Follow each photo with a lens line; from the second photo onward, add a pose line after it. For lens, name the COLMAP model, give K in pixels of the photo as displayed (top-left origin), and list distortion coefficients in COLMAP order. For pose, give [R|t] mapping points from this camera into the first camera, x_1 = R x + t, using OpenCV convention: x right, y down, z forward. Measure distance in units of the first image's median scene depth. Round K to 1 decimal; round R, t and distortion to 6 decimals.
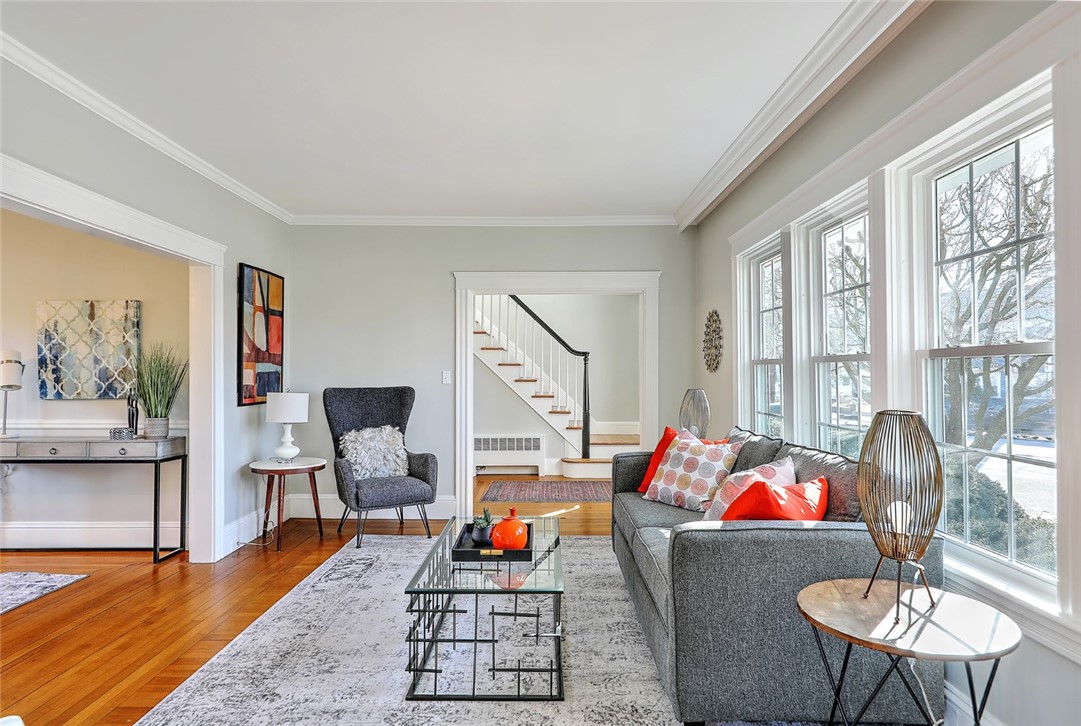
lens RADIAL K [[635.6, 0, 539.9], [0, 635.6, 369.6], [0, 0, 1]] dist [0.004922, 0.000831]
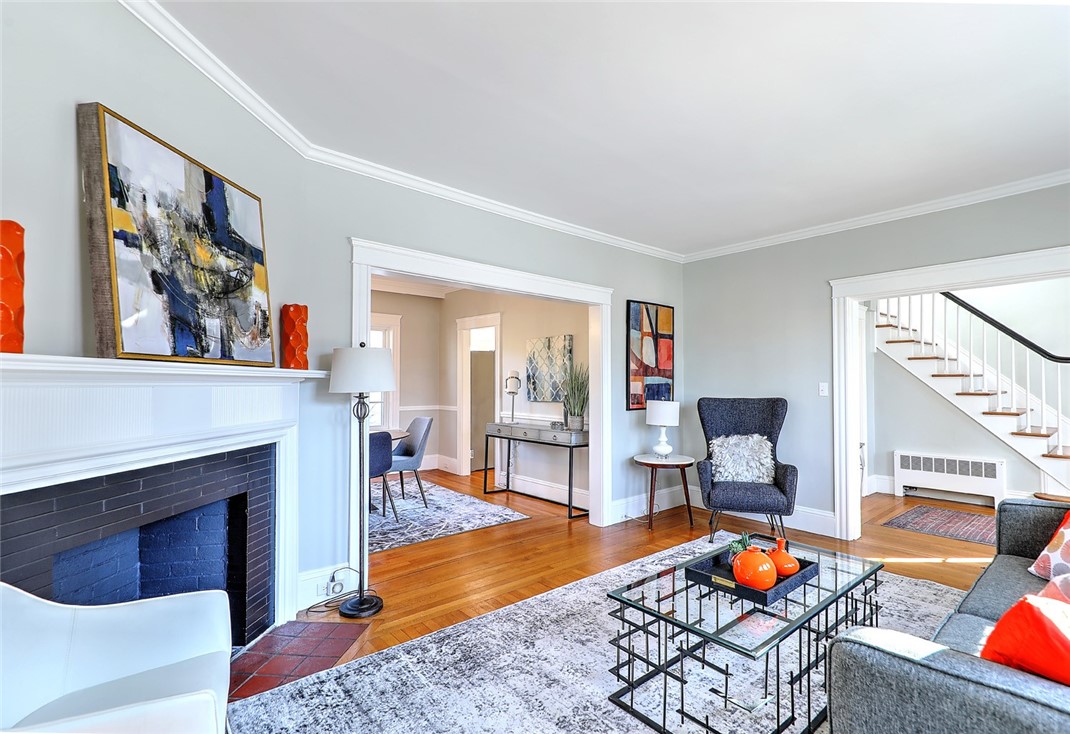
lens RADIAL K [[497.9, 0, 536.4], [0, 497.9, 374.6], [0, 0, 1]] dist [0.002667, 0.000454]
pose [[0.648413, -0.014179, -0.761157, 0.182843], [0.002904, 0.999865, -0.016152, 0.000669], [0.761283, 0.008263, 0.648367, 0.203017]]
